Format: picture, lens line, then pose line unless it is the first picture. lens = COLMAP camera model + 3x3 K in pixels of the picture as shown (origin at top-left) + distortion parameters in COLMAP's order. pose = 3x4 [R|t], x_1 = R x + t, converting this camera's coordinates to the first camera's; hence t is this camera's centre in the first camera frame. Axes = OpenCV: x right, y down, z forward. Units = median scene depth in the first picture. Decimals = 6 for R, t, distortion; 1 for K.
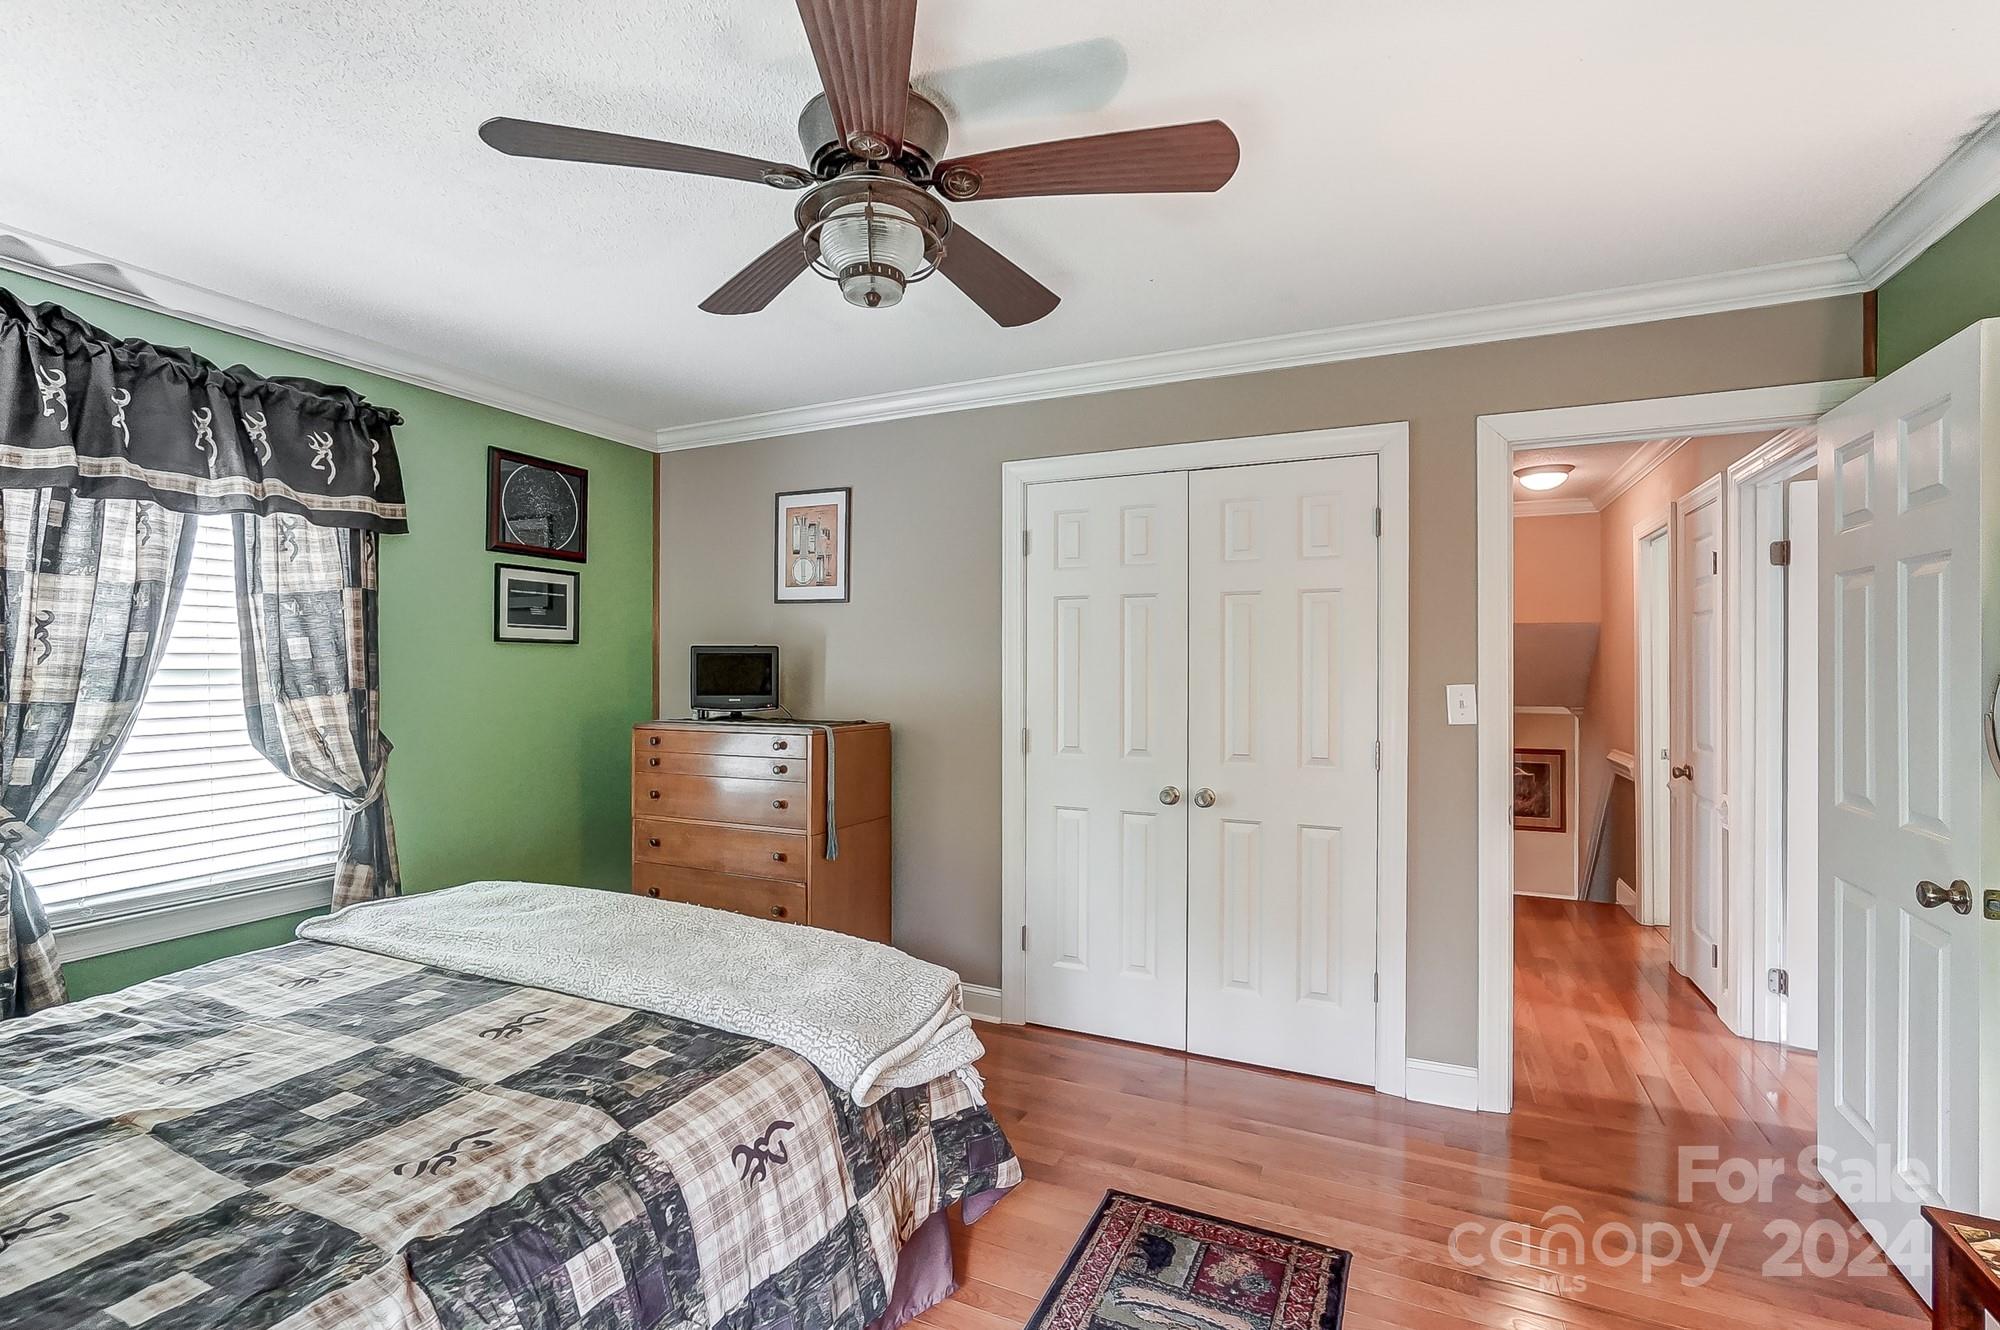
lens RADIAL K [[893.9, 0, 991.9], [0, 893.9, 662.0], [0, 0, 1]] dist [-0.027997, 0.012230]
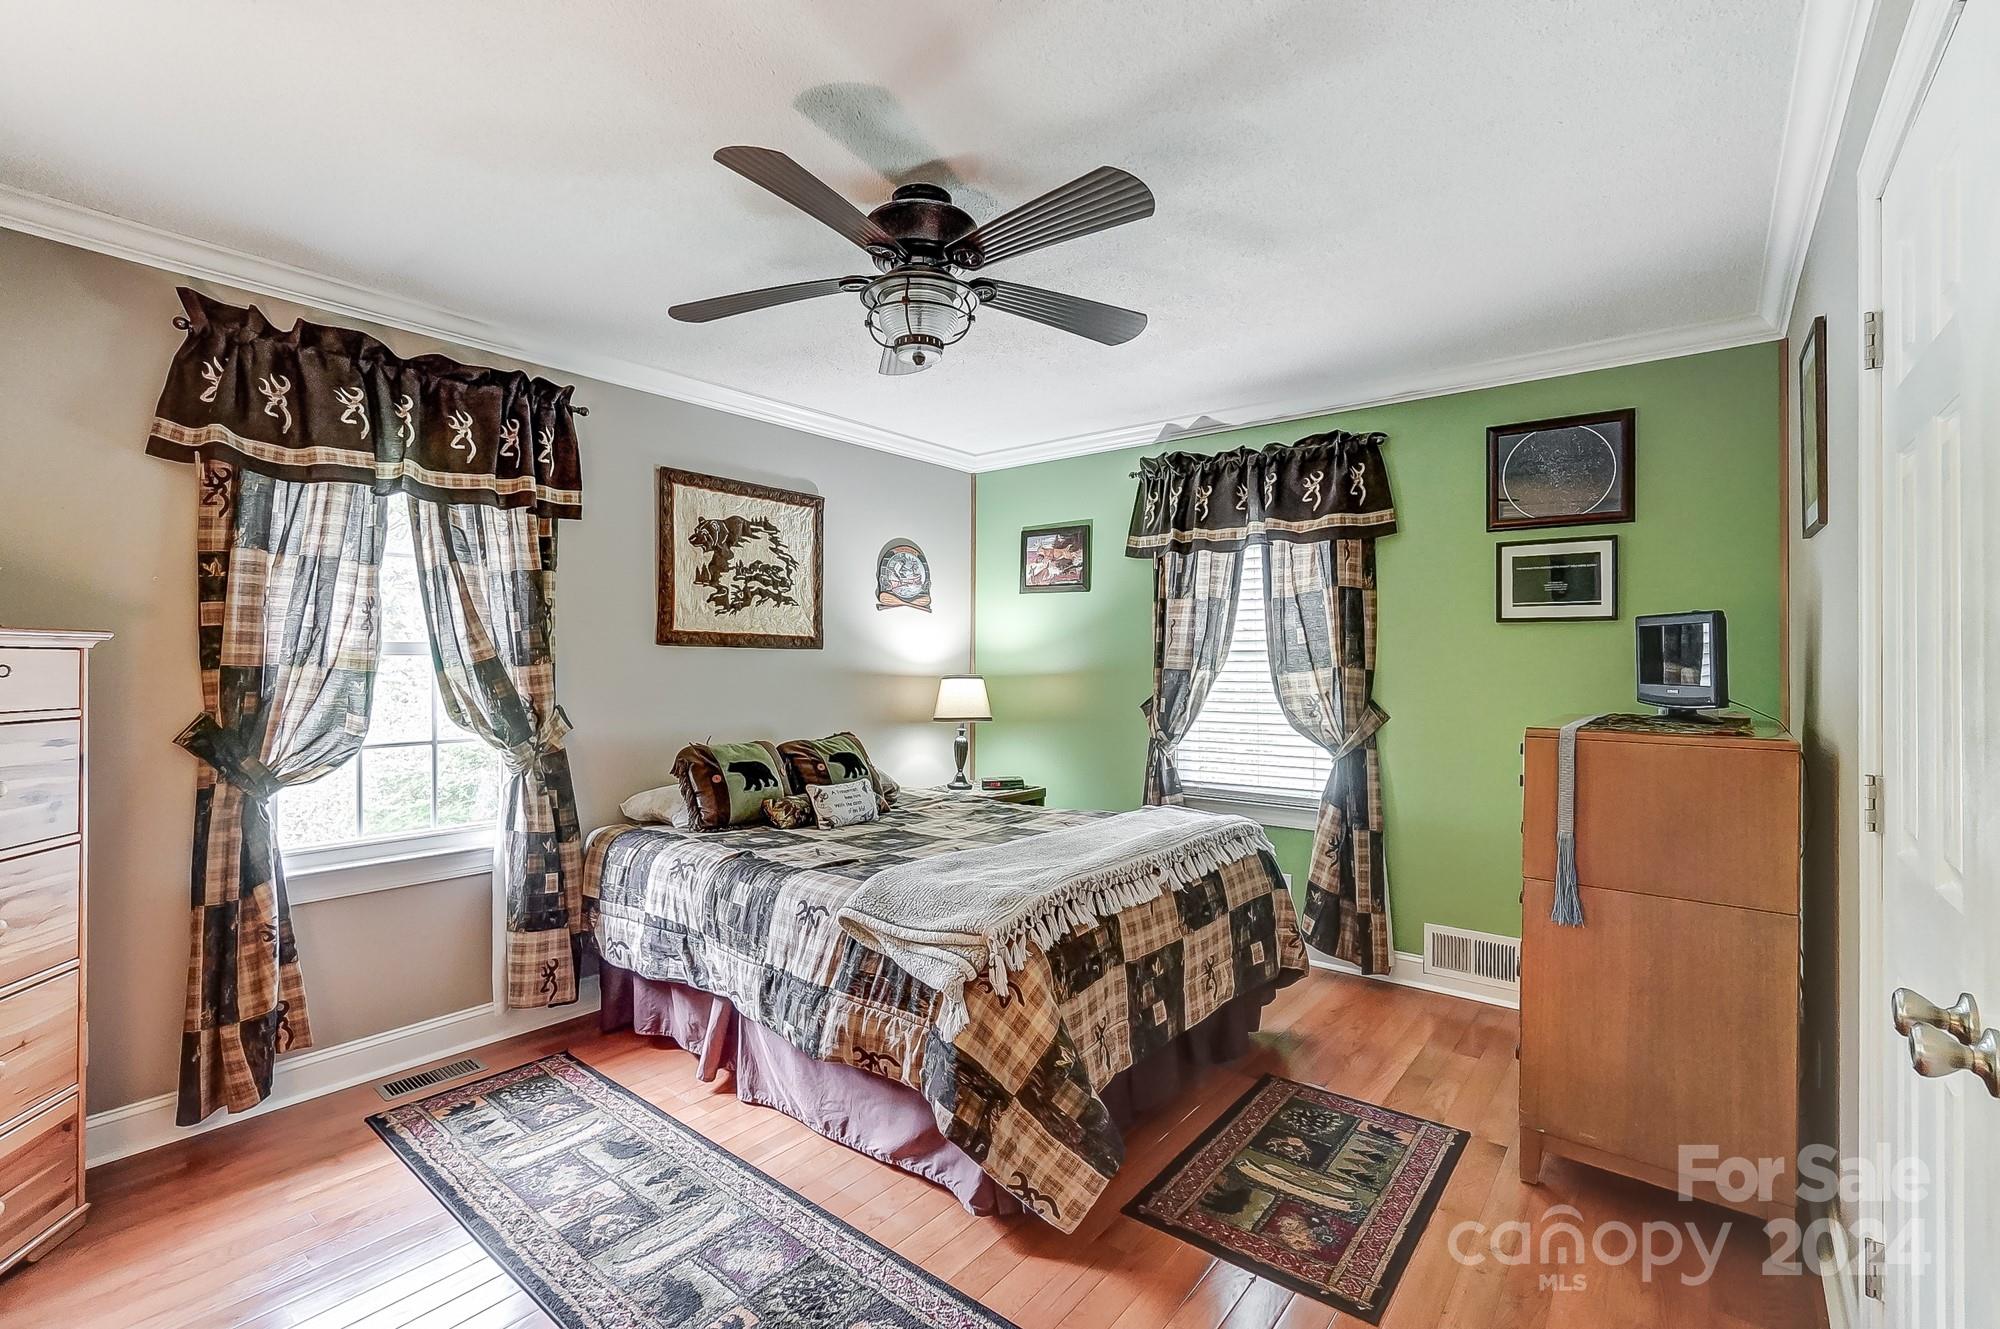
lens RADIAL K [[893.9, 0, 992.5], [0, 893.9, 661.0], [0, 0, 1]] dist [-0.027997, 0.012230]
pose [[-0.233141, -0.002803, -0.972439, 0.646007], [0.002128, 0.999992, -0.003392, 0.026850], [0.972441, -0.002860, -0.233133, 0.825099]]
